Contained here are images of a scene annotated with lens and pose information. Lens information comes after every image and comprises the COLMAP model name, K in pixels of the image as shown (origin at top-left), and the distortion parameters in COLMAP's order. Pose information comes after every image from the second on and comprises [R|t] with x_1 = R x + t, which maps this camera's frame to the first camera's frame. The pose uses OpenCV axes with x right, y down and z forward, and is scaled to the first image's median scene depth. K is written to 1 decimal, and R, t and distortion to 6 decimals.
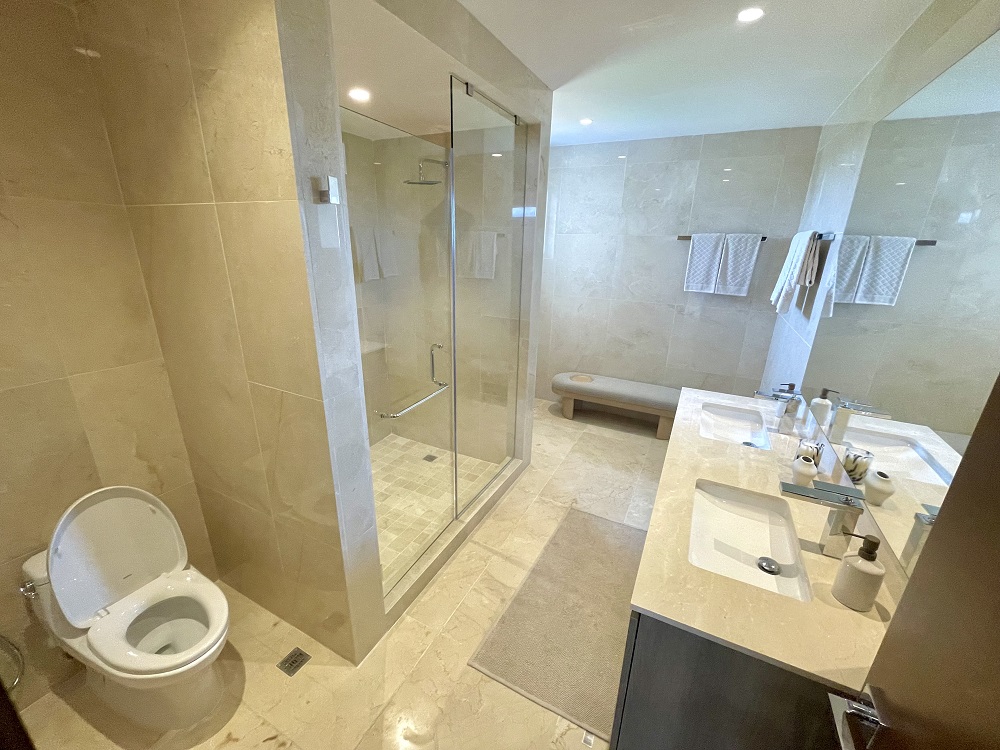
lens RADIAL K [[403.8, 0, 500.8], [0, 403.8, 375.4], [0, 0, 1]] dist [-0.000805, -0.000225]
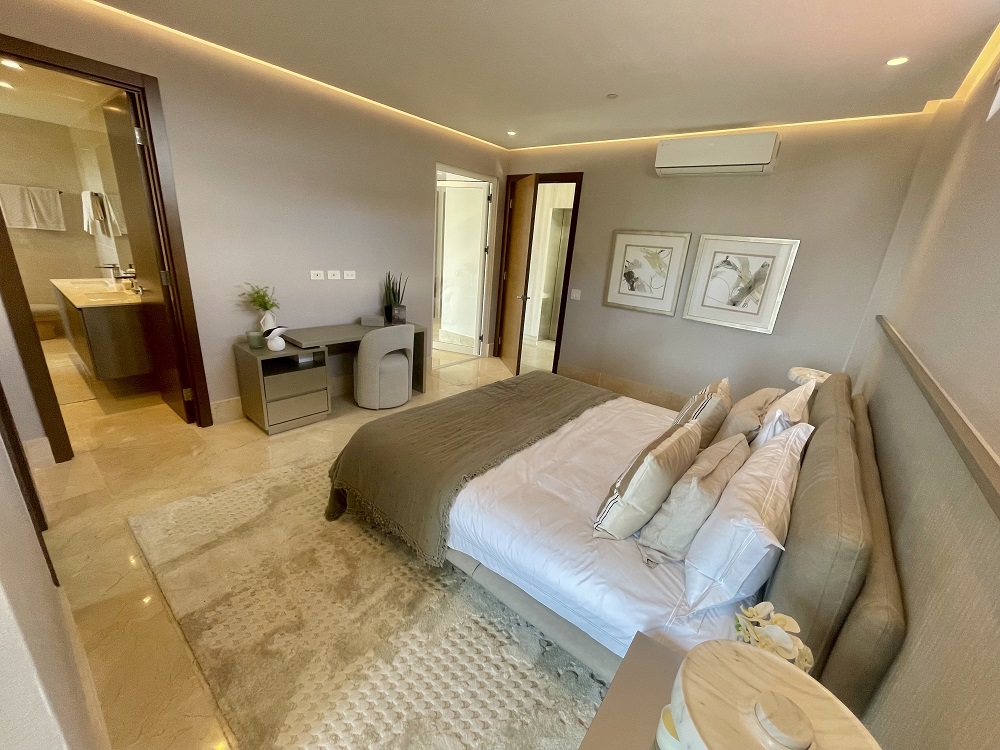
lens RADIAL K [[403.8, 0, 501.4], [0, 403.8, 376.5], [0, 0, 1]] dist [-0.000805, -0.000225]
pose [[0.216442, -0.315890, 0.923778, -0.664490], [0.234559, 0.935319, 0.264879, 0.323322], [-0.947700, 0.159349, 0.276538, -0.962892]]
